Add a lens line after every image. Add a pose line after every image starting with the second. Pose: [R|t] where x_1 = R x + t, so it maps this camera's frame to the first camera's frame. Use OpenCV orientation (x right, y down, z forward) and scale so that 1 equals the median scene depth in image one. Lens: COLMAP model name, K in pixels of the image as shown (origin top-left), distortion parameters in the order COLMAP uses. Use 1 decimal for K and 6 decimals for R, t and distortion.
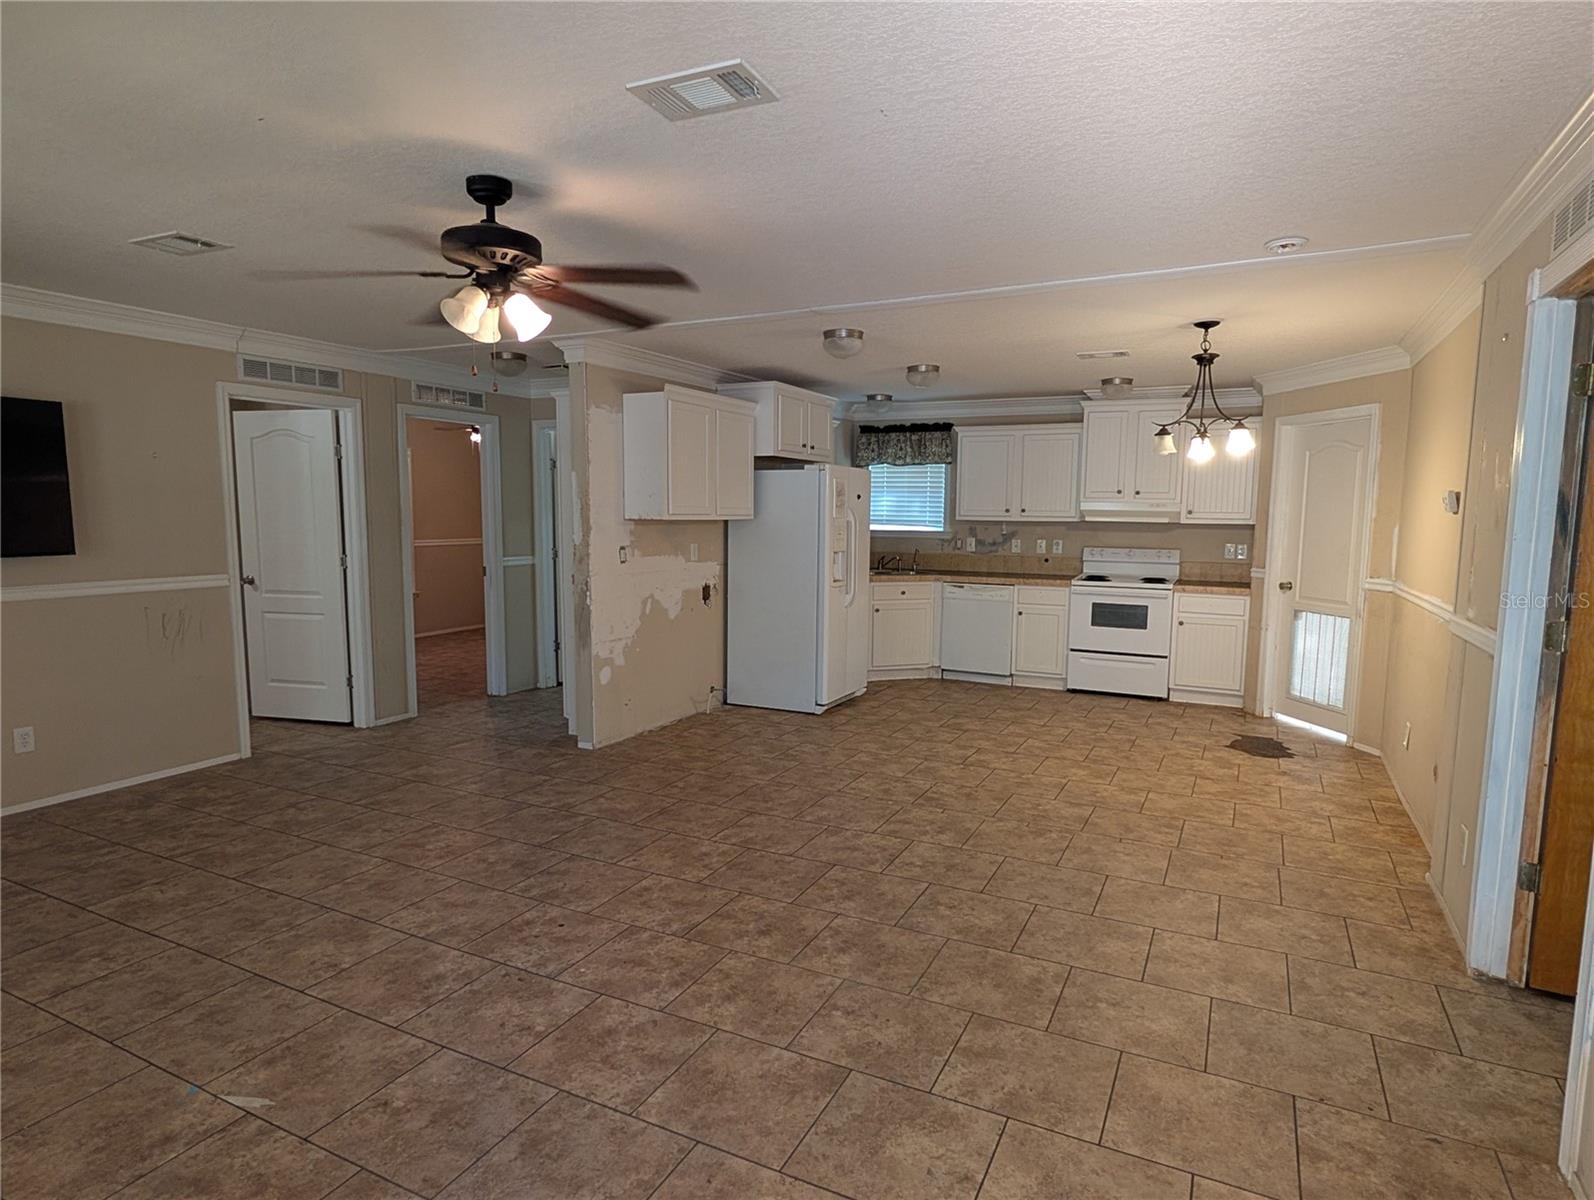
lens RADIAL K [[904.0, 0, 796.7], [0, 904.0, 623.7], [0, 0, 1]] dist [-0.001328, -0.000059]
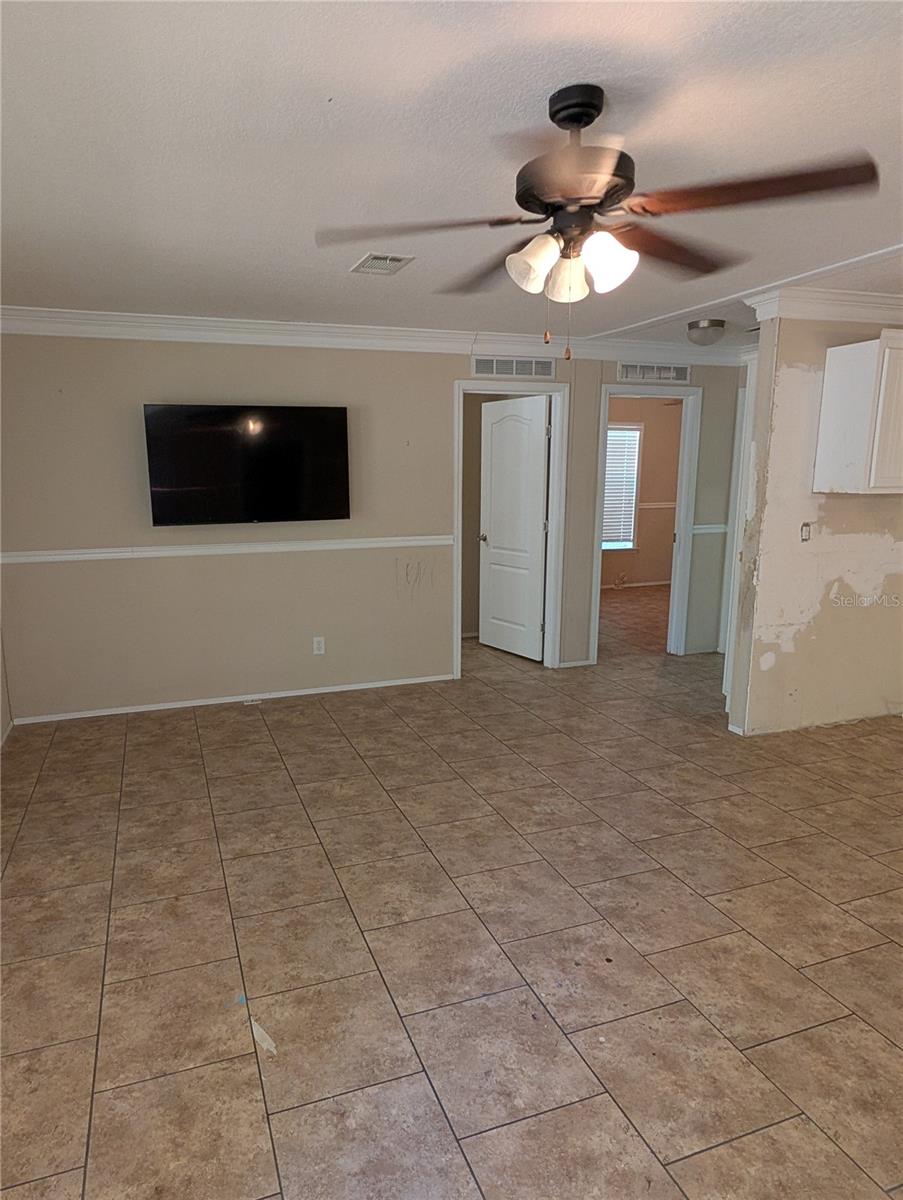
lens RADIAL K [[680.6, 0, 451.5], [0, 680.6, 600.0], [0, 0, 1]] dist [-0.001328, -0.000059]
pose [[0.710606, 0.123170, -0.692725, 0.036062], [-0.073661, 0.992171, 0.100851, -0.053553], [0.699723, -0.020638, 0.714116, 0.277629]]
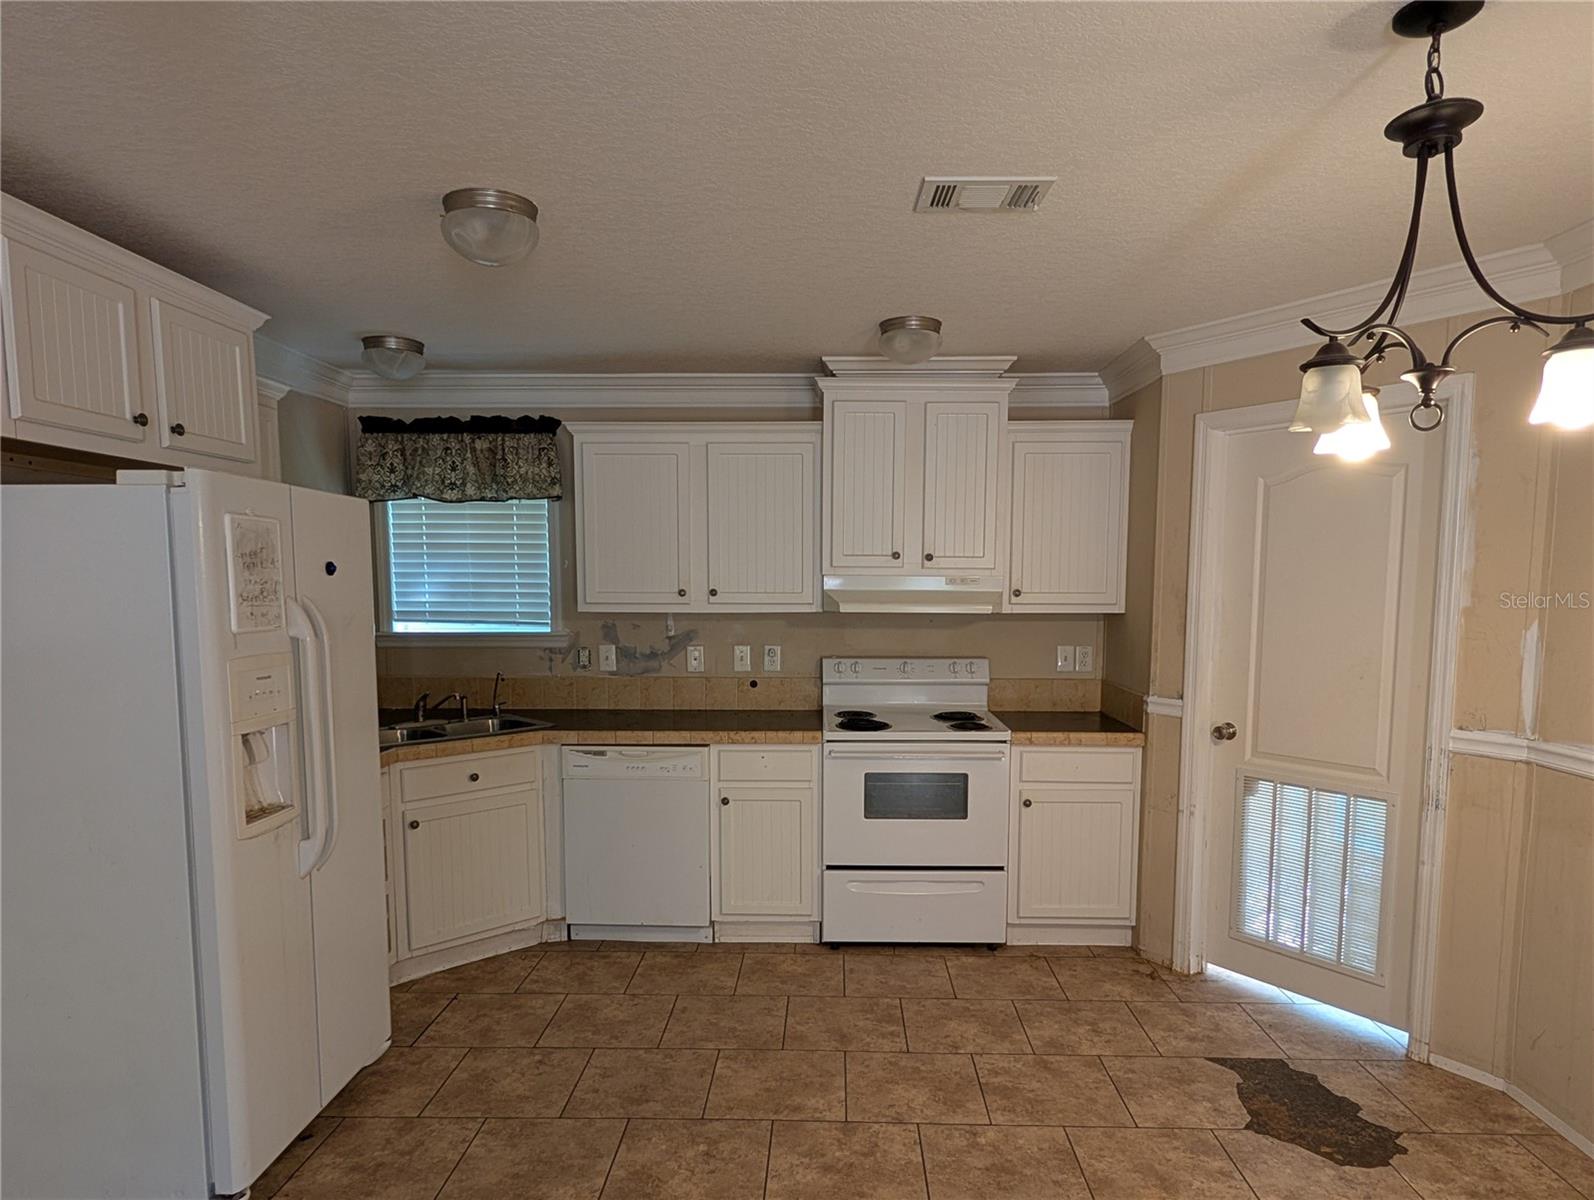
lens RADIAL K [[962.9, 0, 797.7], [0, 962.9, 677.0], [0, 0, 1]] dist [-0.003505, -0.000452]
pose [[0.907066, -0.052644, 0.417683, 0.086664], [0.061051, 0.998112, -0.006782, -0.093641], [-0.416537, 0.031652, 0.908568, 0.646033]]
